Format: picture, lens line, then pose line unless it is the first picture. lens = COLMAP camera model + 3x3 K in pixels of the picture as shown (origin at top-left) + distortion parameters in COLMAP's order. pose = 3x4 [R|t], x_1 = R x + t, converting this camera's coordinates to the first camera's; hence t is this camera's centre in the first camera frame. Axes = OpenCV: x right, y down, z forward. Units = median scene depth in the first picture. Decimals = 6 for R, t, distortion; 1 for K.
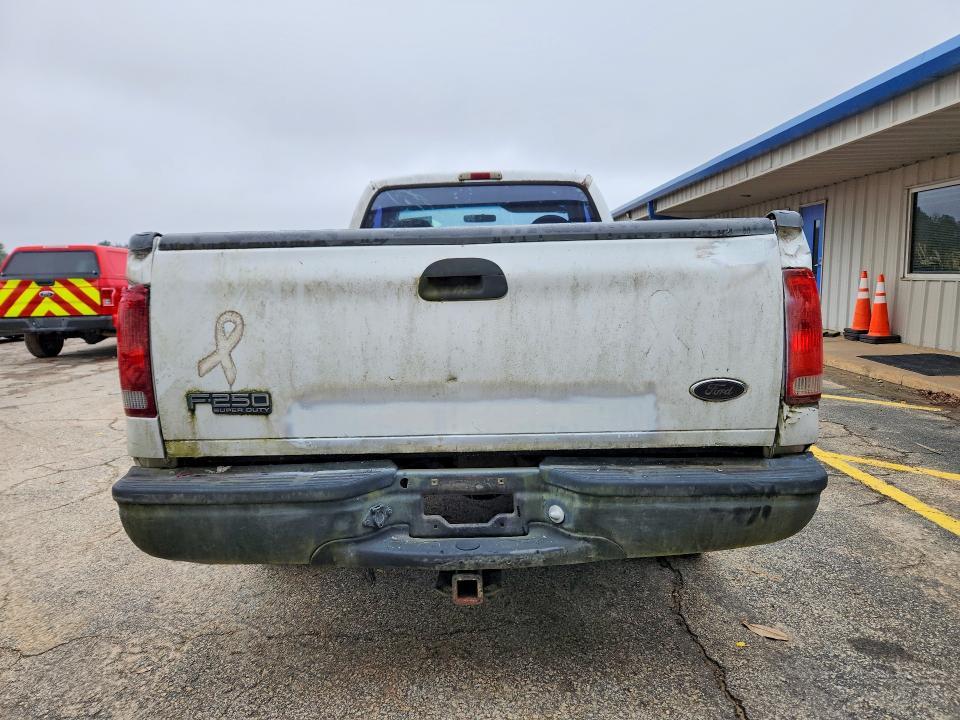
lens RADIAL K [[629.8, 0, 480.0], [0, 629.8, 360.0], [0, 0, 1]] dist [0.069294, -0.051490]
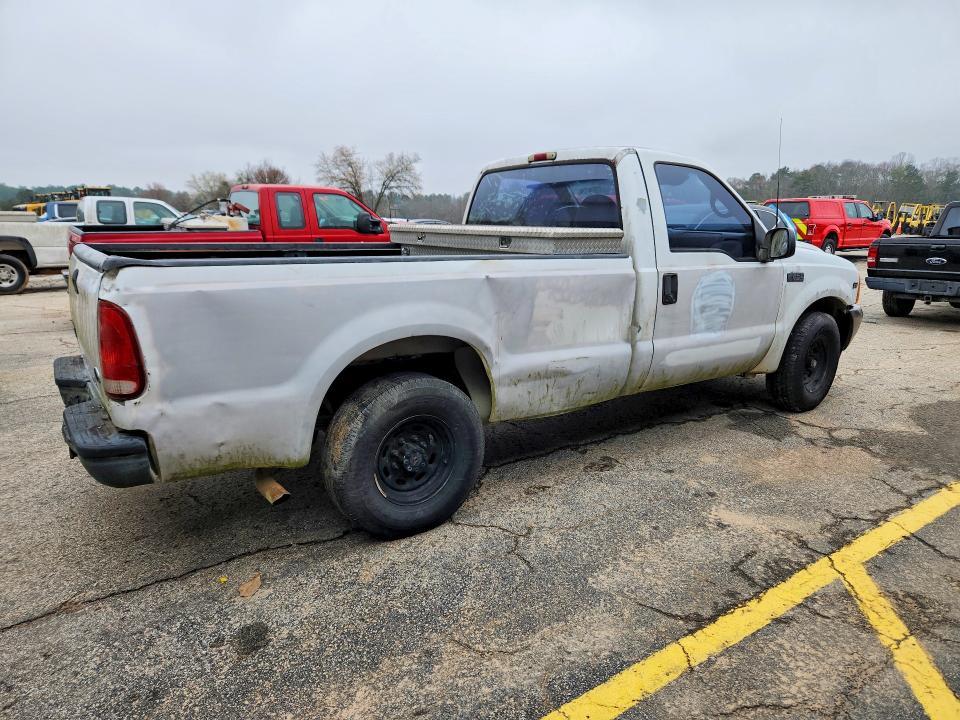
lens RADIAL K [[629.8, 0, 480.0], [0, 629.8, 360.0], [0, 0, 1]] dist [0.069294, -0.051490]
pose [[0.605923, 0.195476, -0.771133, 0.790834], [-0.117245, 0.980699, 0.156473, -0.121639], [0.786836, -0.004399, 0.617146, 0.302038]]
